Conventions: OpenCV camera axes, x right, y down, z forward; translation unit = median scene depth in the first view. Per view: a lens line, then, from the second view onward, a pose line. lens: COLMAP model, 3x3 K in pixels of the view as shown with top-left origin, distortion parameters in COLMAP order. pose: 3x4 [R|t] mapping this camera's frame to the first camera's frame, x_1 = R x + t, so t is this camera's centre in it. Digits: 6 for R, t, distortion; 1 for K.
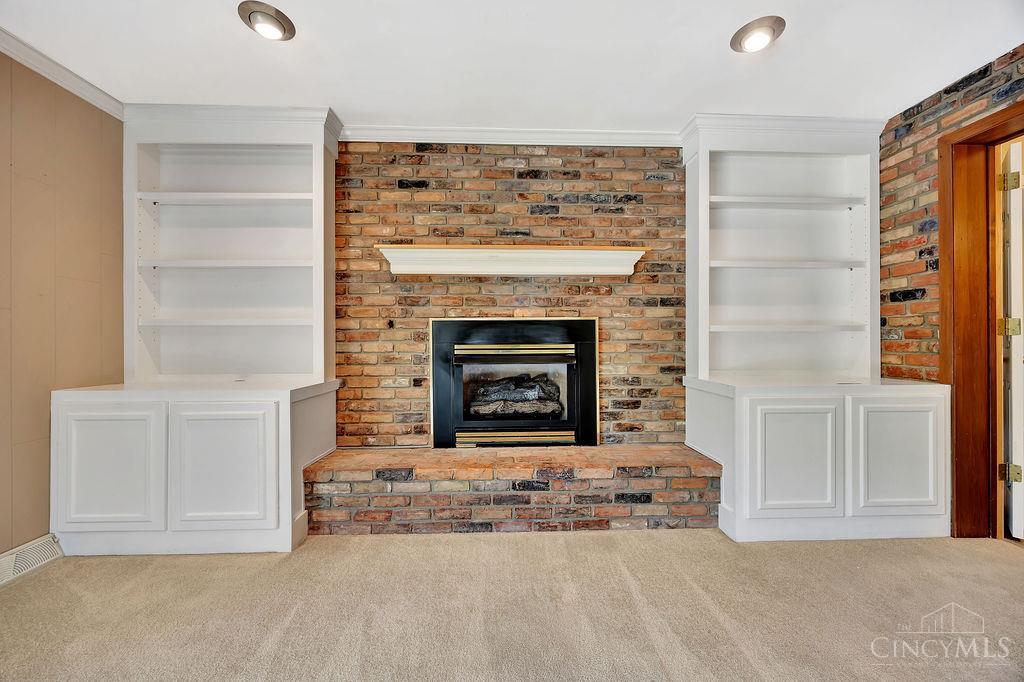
lens RADIAL K [[394.0, 0, 511.5], [0, 394.0, 340.2], [0, 0, 1]] dist [-0.003772, 0.000202]
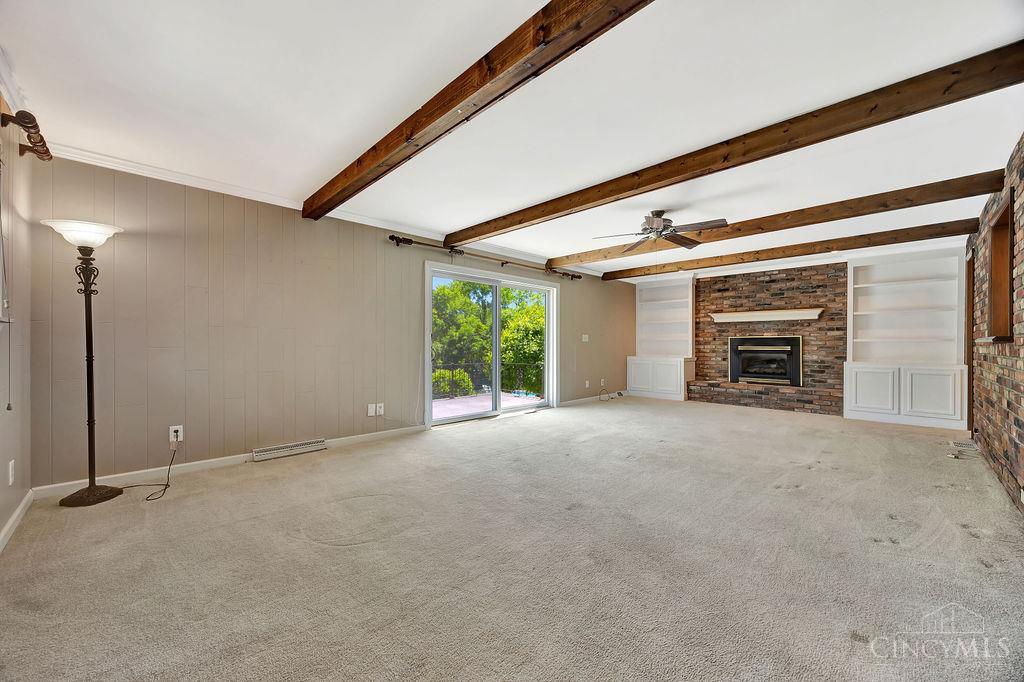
lens RADIAL K [[394.0, 0, 508.5], [0, 394.0, 343.7], [0, 0, 1]] dist [-0.003772, 0.000202]
pose [[0.672980, 0.002836, -0.739655, 0.818971], [-0.002526, 0.999996, 0.001536, -0.006993], [0.739656, 0.000835, 0.672985, -2.082525]]
